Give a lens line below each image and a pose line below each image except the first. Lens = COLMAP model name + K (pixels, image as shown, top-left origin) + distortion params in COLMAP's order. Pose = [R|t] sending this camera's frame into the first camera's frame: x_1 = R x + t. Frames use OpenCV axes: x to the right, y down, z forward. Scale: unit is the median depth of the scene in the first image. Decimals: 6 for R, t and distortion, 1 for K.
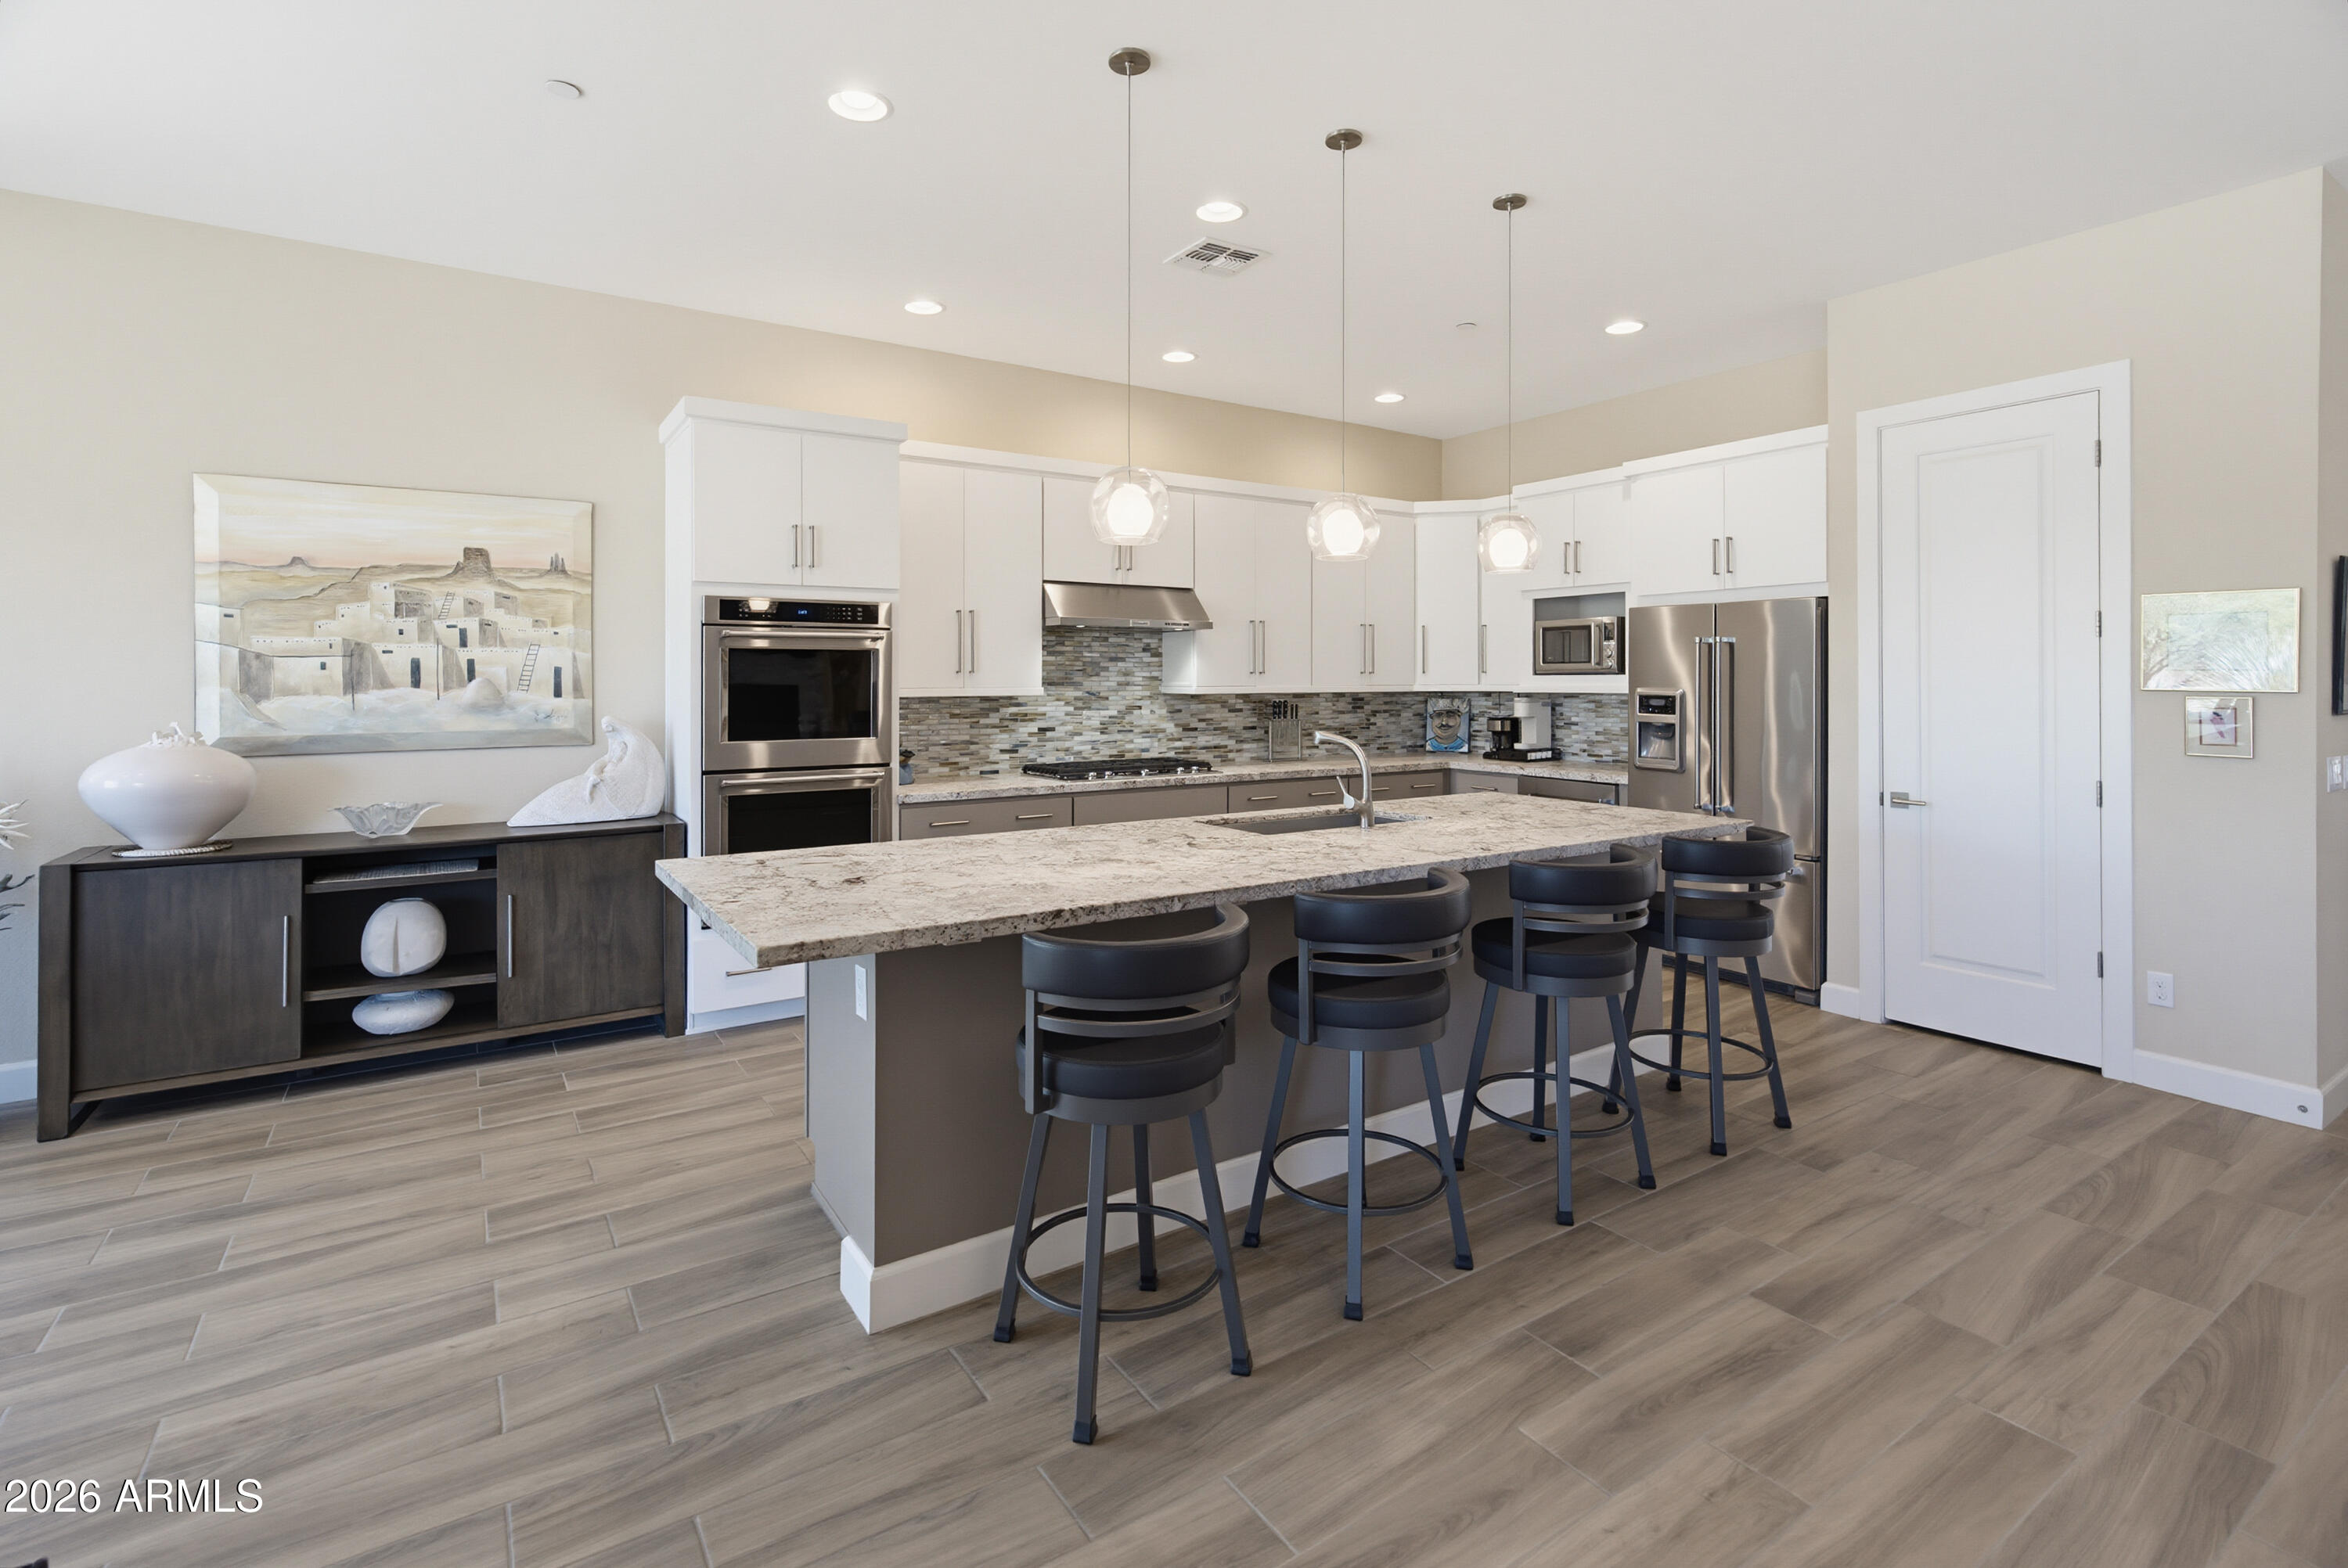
lens RADIAL K [[1086.1, 0, 1166.1], [0, 1086.1, 677.3], [0, 0, 1]] dist [-0.001289, 0.002057]
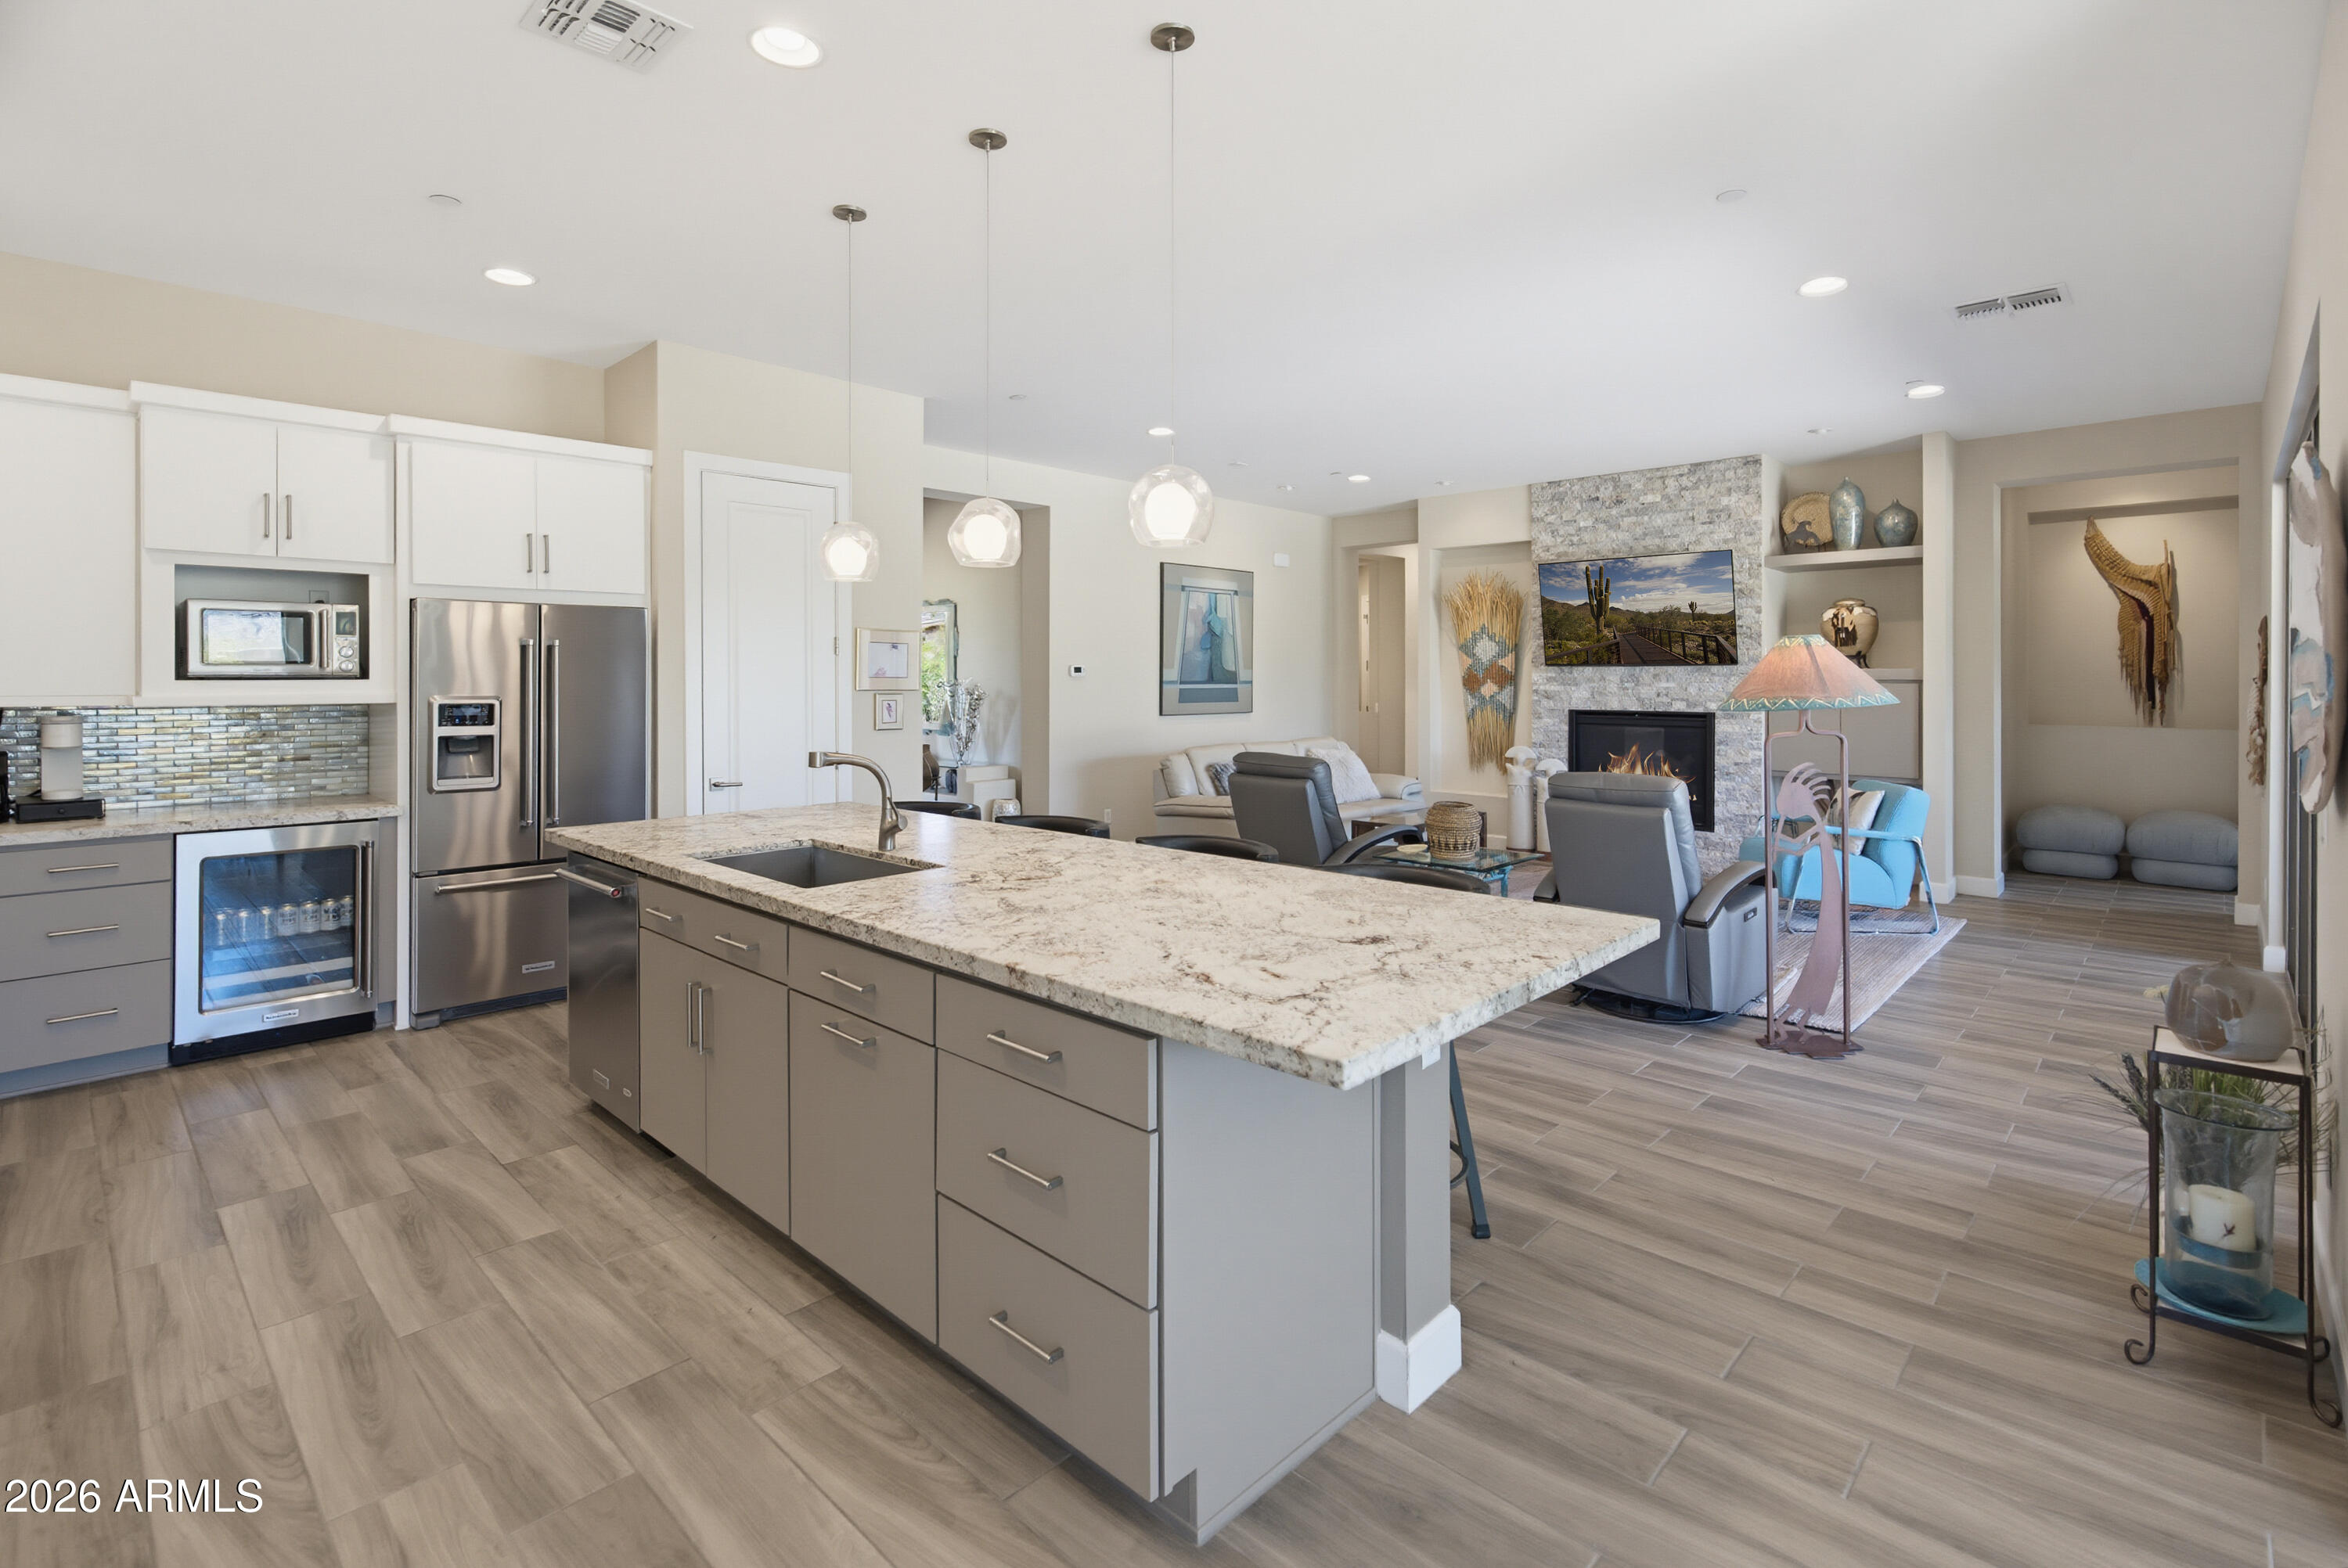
lens RADIAL K [[1086.1, 0, 1181.1], [0, 1086.1, 675.5], [0, 0, 1]] dist [-0.001289, 0.002057]
pose [[-0.233586, 0.004314, 0.972327, -0.483656], [-0.001274, 0.999988, -0.004743, -0.002551], [-0.972335, -0.002347, -0.233577, 0.613600]]
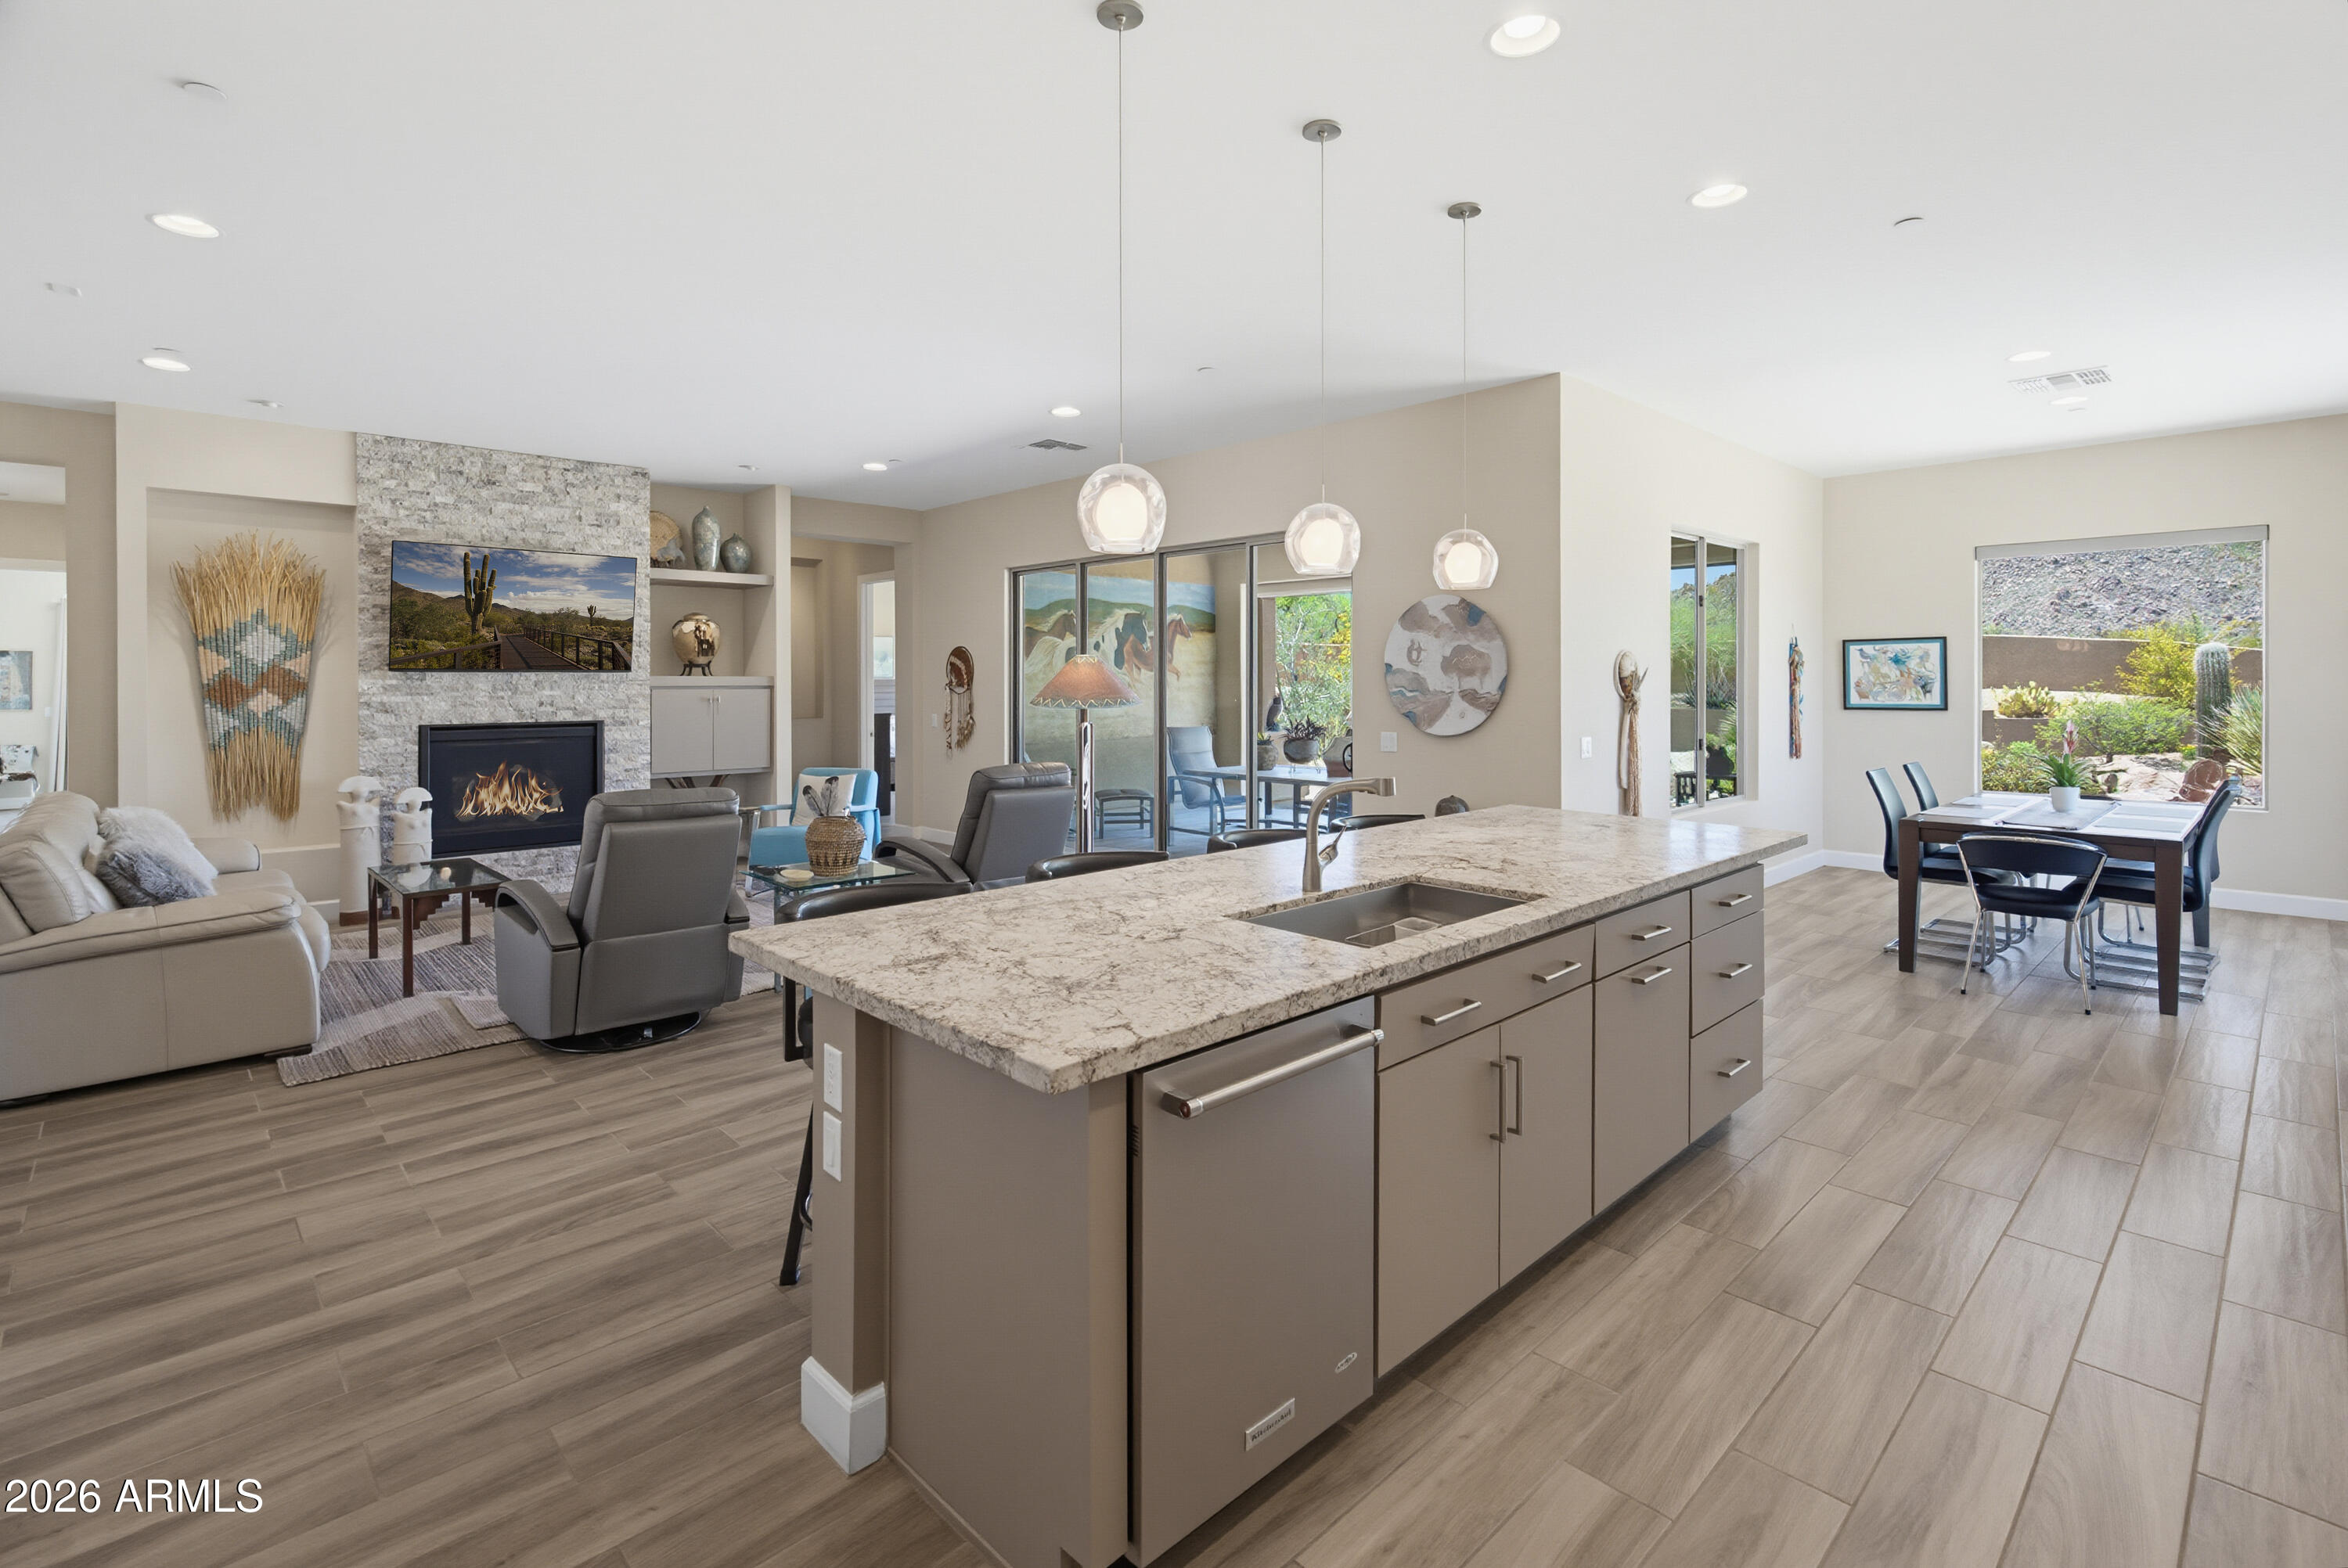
lens RADIAL K [[1086.1, 0, 1171.8], [0, 1086.1, 684.1], [0, 0, 1]] dist [-0.001289, 0.002057]
pose [[-0.983020, 0.004472, -0.183442, 0.258023], [0.003984, 0.999987, 0.003028, -0.009474], [0.183453, 0.002245, -0.983026, 1.099440]]
